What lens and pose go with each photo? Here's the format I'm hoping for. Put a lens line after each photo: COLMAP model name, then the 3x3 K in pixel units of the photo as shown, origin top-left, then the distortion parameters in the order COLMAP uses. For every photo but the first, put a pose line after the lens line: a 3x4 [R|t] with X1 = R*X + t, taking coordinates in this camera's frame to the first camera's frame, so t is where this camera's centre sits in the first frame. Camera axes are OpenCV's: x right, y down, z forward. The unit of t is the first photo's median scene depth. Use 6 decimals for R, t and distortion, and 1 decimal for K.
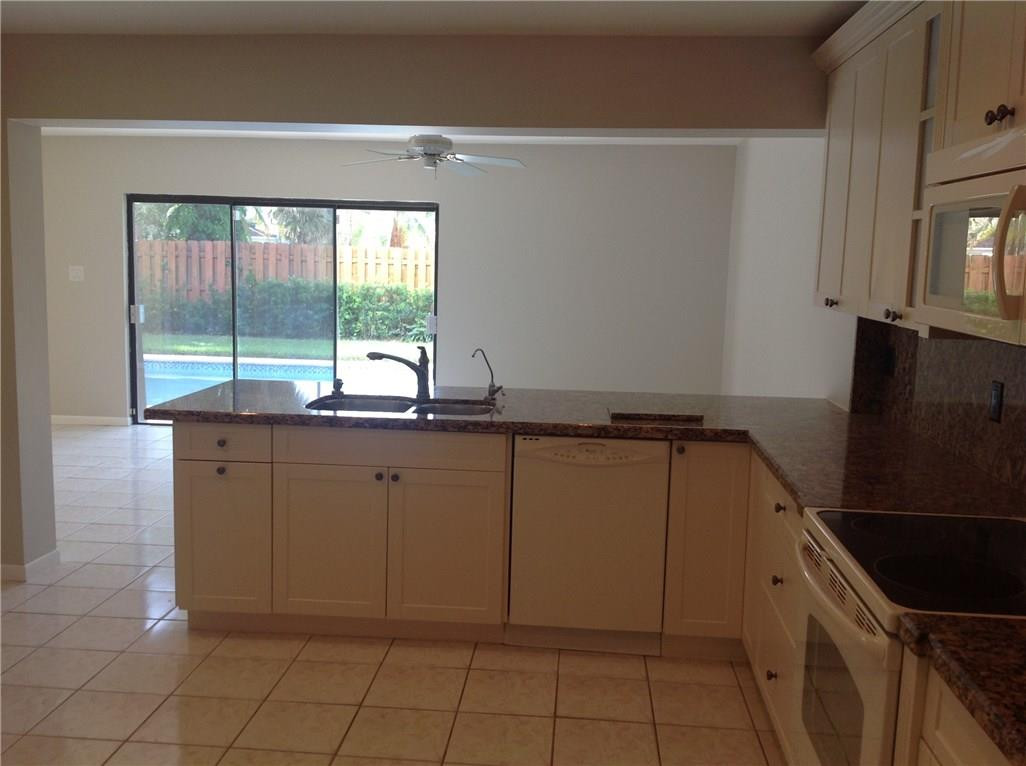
lens RADIAL K [[971.7, 0, 513.0], [0, 971.7, 383.0], [0, 0, 1]] dist [0.195540, -0.518560]
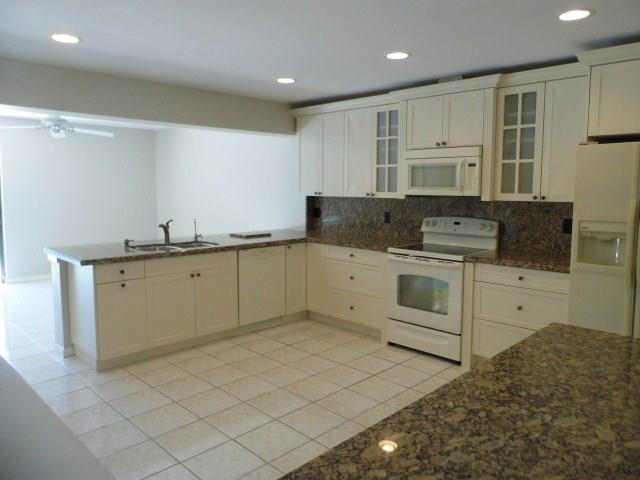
lens RADIAL K [[478.5, 0, 319.0], [0, 478.5, 233.1], [0, 0, 1]] dist [-0.005959, -0.005589]
pose [[0.649140, -0.096936, 0.754468, -0.739958], [0.110498, 0.993343, 0.032555, -0.006369], [-0.752601, 0.062234, 0.655529, 0.032528]]
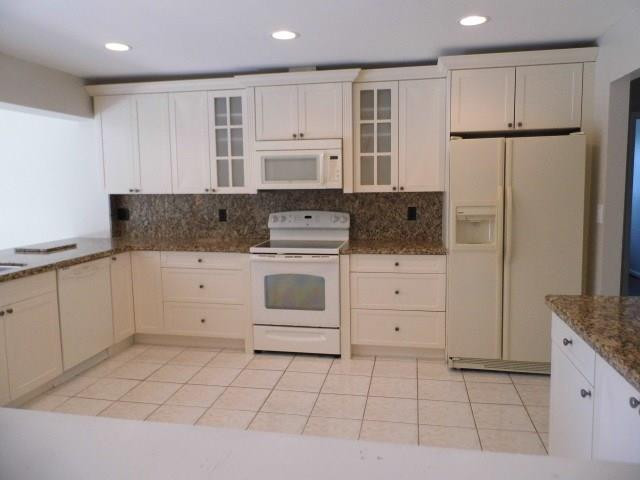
lens RADIAL K [[478.5, 0, 319.0], [0, 478.5, 233.1], [0, 0, 1]] dist [-0.005959, -0.005589]
pose [[0.112580, -0.130551, 0.985029, -0.775075], [0.143509, 0.983074, 0.113890, -0.042937], [-0.983225, 0.128538, 0.129410, 0.360589]]
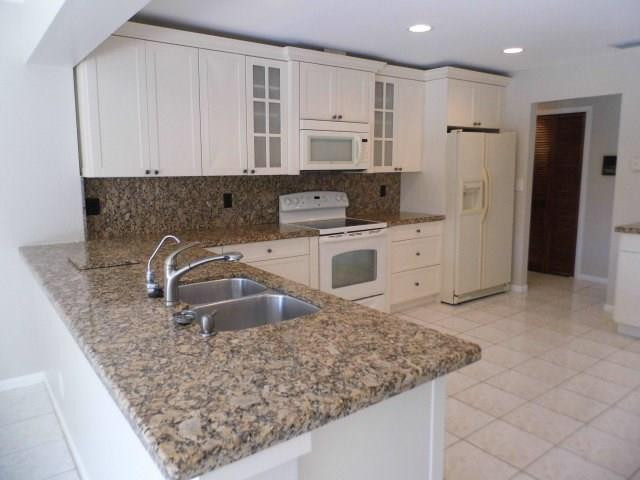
lens RADIAL K [[478.5, 0, 319.0], [0, 478.5, 233.1], [0, 0, 1]] dist [-0.005959, -0.005589]
pose [[-0.659586, -0.129724, 0.740350, -0.529834], [0.084743, 0.965878, 0.244740, -0.151979], [-0.746837, 0.224166, -0.626087, 1.248550]]
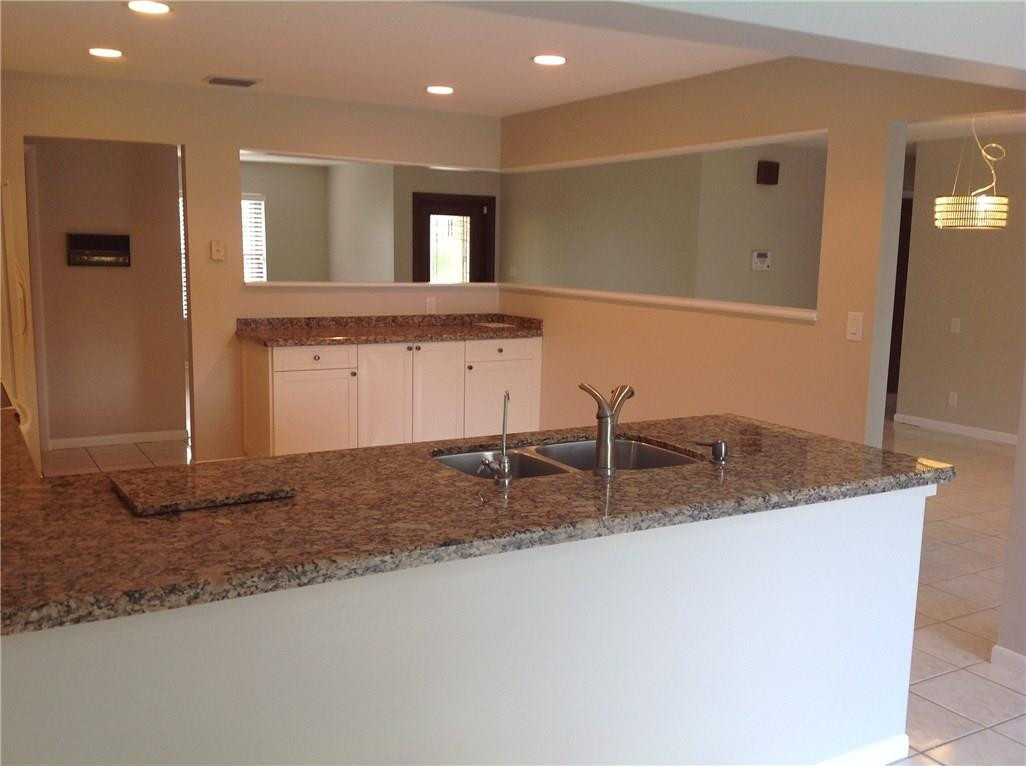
lens RADIAL K [[971.7, 0, 513.0], [0, 971.7, 383.0], [0, 0, 1]] dist [0.195540, -0.518560]
pose [[-0.820641, 0.044999, -0.569669, 0.321345], [-0.110703, 0.965490, 0.235740, -0.192682], [0.560618, 0.256522, -0.787340, 1.550972]]
